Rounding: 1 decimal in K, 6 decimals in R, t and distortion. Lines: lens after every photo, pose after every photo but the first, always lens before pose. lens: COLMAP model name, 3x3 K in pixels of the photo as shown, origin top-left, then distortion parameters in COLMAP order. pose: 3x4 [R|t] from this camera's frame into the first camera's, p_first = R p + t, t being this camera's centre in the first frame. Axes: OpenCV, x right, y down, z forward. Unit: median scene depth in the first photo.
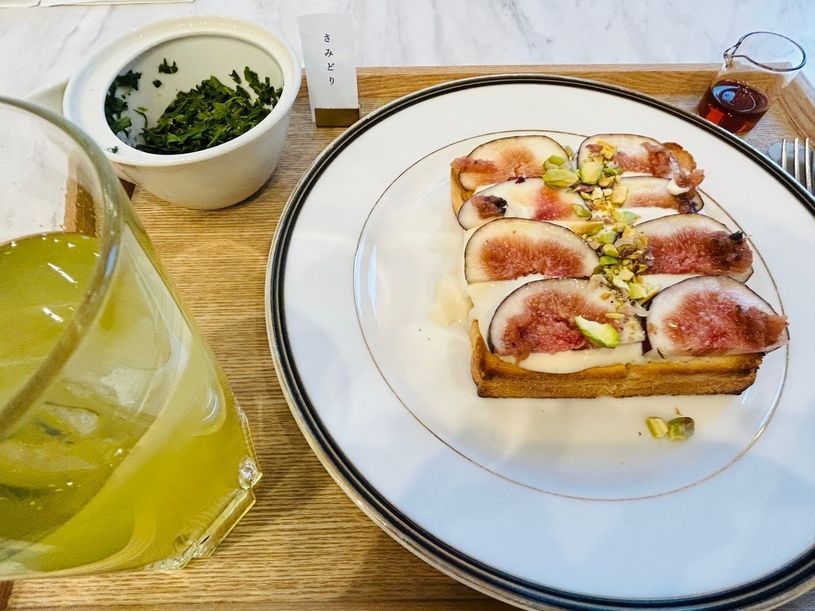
lens RADIAL K [[486.6, 0, 405.5], [0, 486.6, 289.3], [0, 0, 1]] dist [-0.002712, -0.000753]
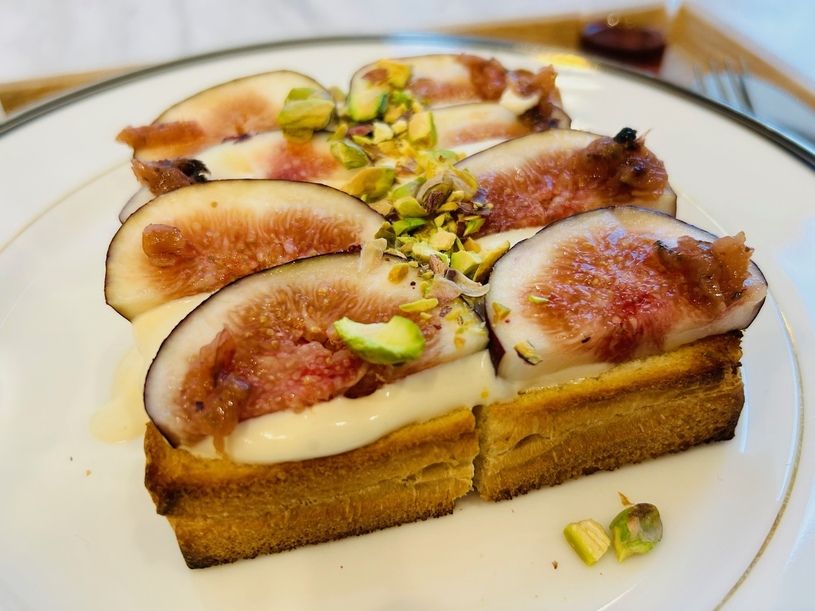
lens RADIAL K [[727.1, 0, 407.5], [0, 727.1, 305.5], [0, 0, 1]] dist [0.056310, -0.004513]
pose [[0.971657, -0.178283, 0.155237, 0.271595], [0.213582, 0.943530, -0.253246, 0.201019], [-0.101321, 0.279224, 0.954865, 0.289800]]
